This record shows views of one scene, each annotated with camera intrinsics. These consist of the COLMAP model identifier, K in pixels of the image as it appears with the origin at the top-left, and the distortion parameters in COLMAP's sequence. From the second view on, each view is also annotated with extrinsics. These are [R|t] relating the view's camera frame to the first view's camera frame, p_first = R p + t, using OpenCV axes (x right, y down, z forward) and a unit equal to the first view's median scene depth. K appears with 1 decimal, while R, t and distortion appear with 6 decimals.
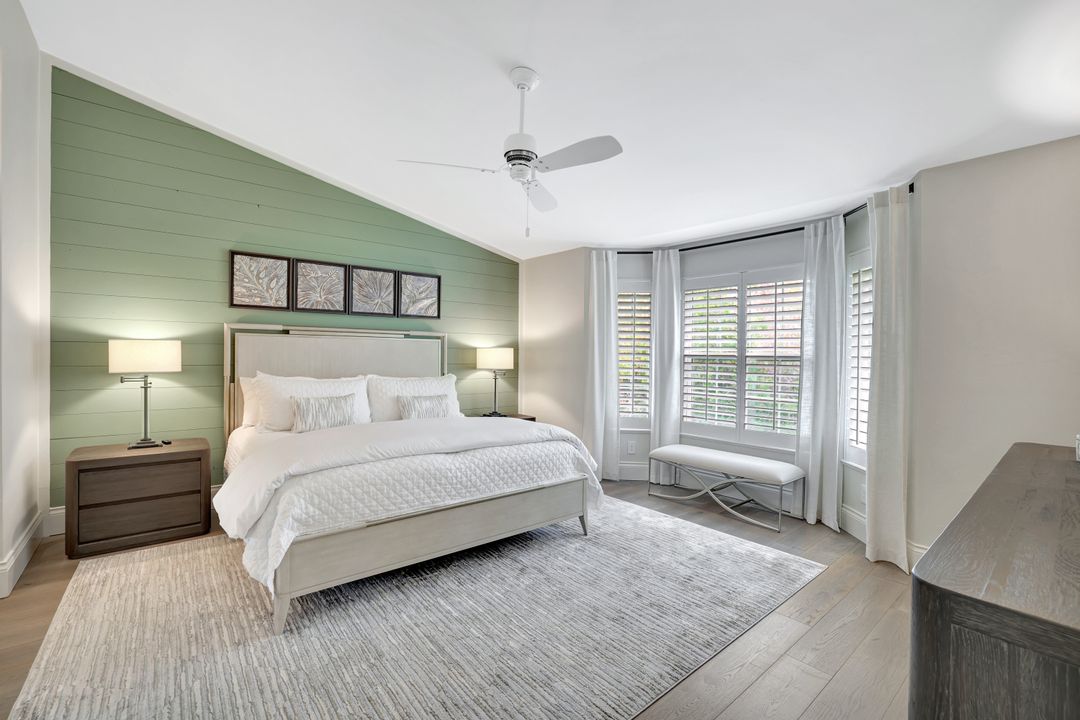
lens RADIAL K [[457.8, 0, 513.7], [0, 457.8, 365.7], [0, 0, 1]] dist [0.000405, 0.014507]
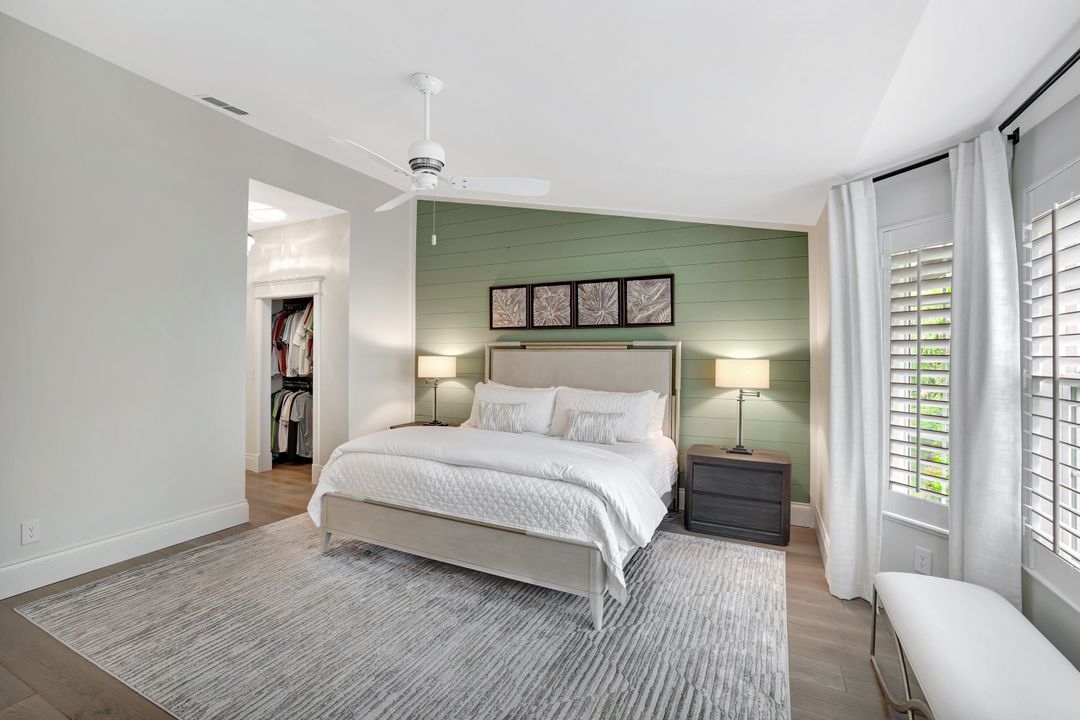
lens RADIAL K [[468.7, 0, 528.5], [0, 468.7, 353.0], [0, 0, 1]] dist [-0.051118, 0.016615]
pose [[0.453024, -0.026259, -0.891112, 0.563846], [-0.032320, 0.998425, -0.045852, -0.004480], [0.890912, 0.049573, 0.451462, 0.453462]]
